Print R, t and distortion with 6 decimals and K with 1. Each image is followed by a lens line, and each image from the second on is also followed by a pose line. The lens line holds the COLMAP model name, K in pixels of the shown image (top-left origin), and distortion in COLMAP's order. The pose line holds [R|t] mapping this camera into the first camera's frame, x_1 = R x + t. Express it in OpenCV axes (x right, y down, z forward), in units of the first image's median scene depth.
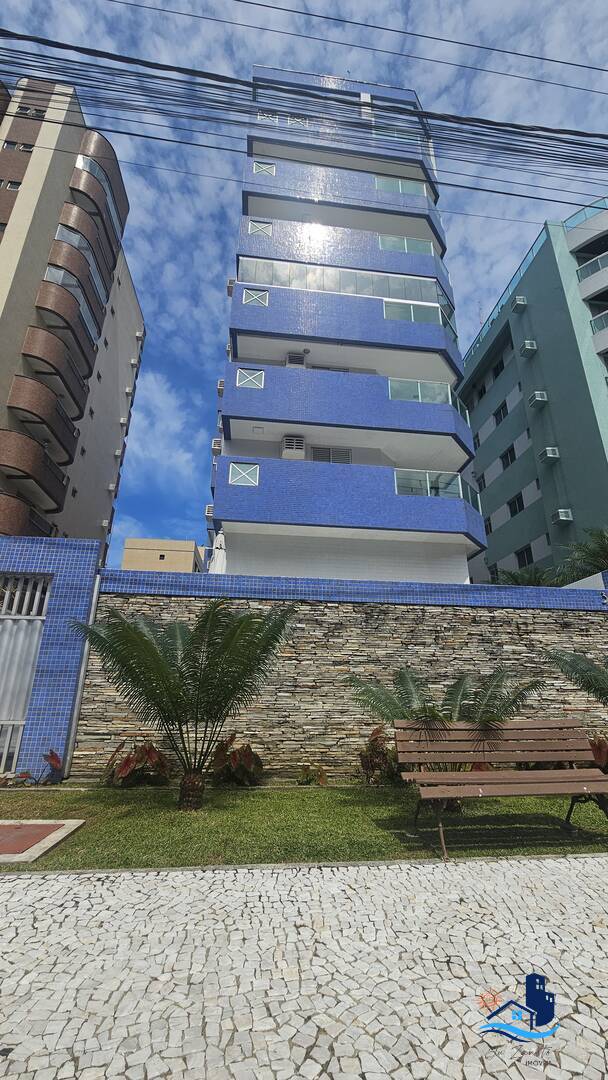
lens RADIAL K [[441.4, 0, 308.7], [0, 441.4, 545.2], [0, 0, 1]] dist [-0.003358, 0.000256]
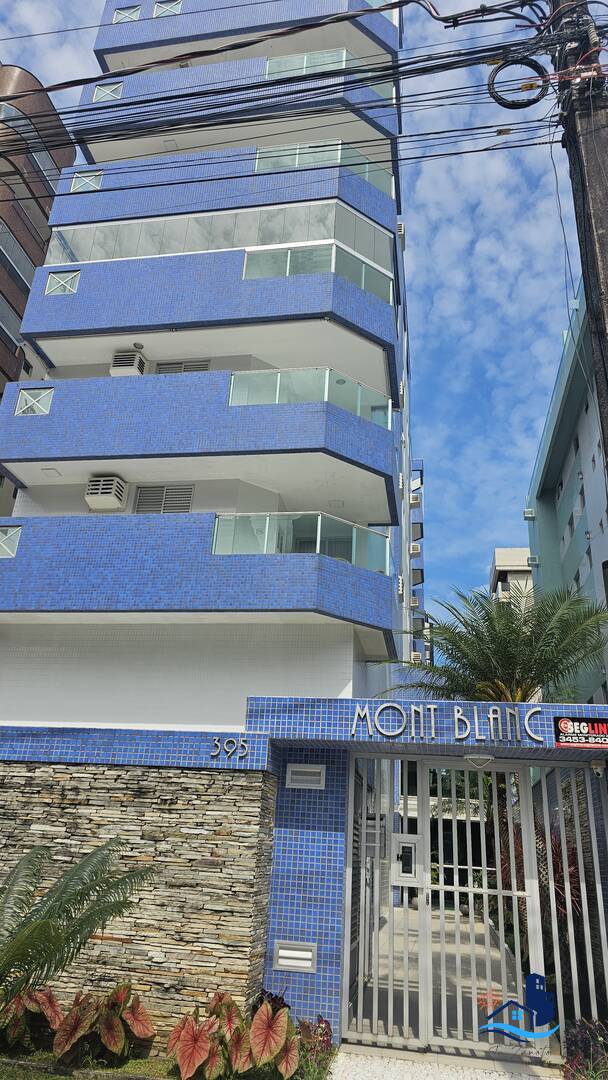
lens RADIAL K [[720.8, 0, 300.1], [0, 720.8, 534.0], [0, 0, 1]] dist [0.068150, -0.056289]
pose [[0.954943, -0.073134, -0.287638, 1.151569], [0.049643, 0.994870, -0.088142, -0.084719], [0.292609, 0.069891, 0.953675, 0.051294]]
